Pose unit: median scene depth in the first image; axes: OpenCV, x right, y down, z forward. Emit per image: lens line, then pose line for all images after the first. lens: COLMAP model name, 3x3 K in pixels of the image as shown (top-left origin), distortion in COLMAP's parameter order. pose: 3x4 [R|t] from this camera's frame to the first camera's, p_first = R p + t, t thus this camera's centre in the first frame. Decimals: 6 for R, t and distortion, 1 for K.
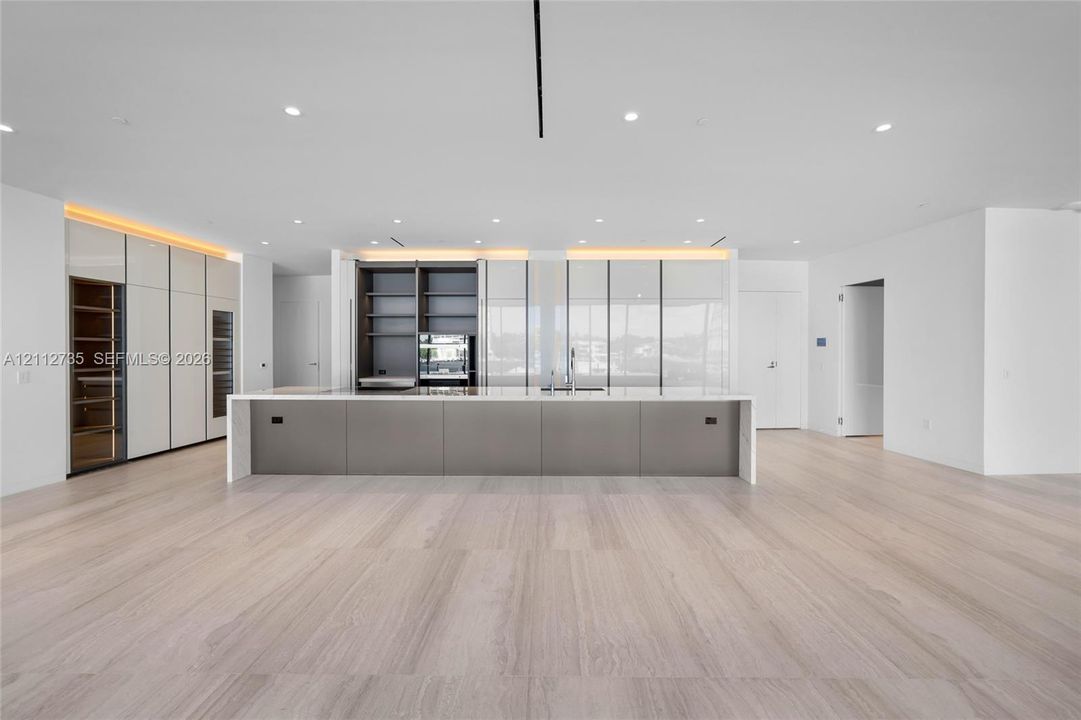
lens RADIAL K [[447.8, 0, 538.4], [0, 447.8, 357.7], [0, 0, 1]] dist [-0.011436, 0.004796]
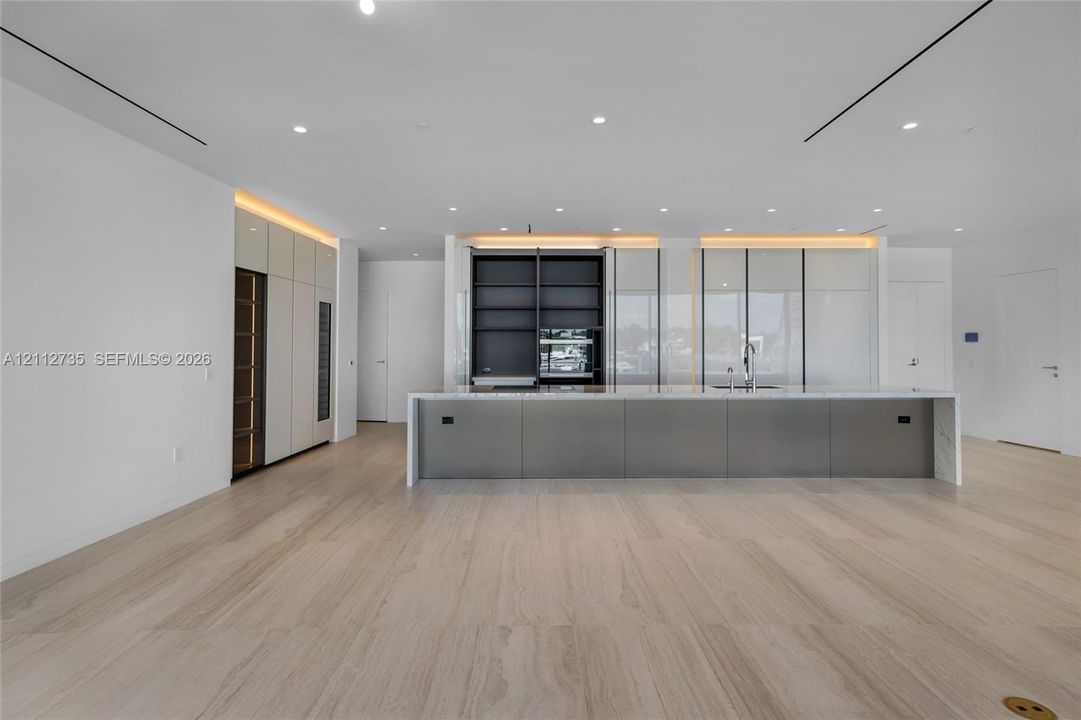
lens RADIAL K [[540.2, 0, 552.6], [0, 540.2, 348.8], [0, 0, 1]] dist [0.015802, 0.003474]
pose [[0.999732, -0.000048, 0.023138, -0.291863], [0.000304, 0.999939, -0.011069, 0.001016], [-0.023136, 0.011073, 0.999671, -0.113462]]
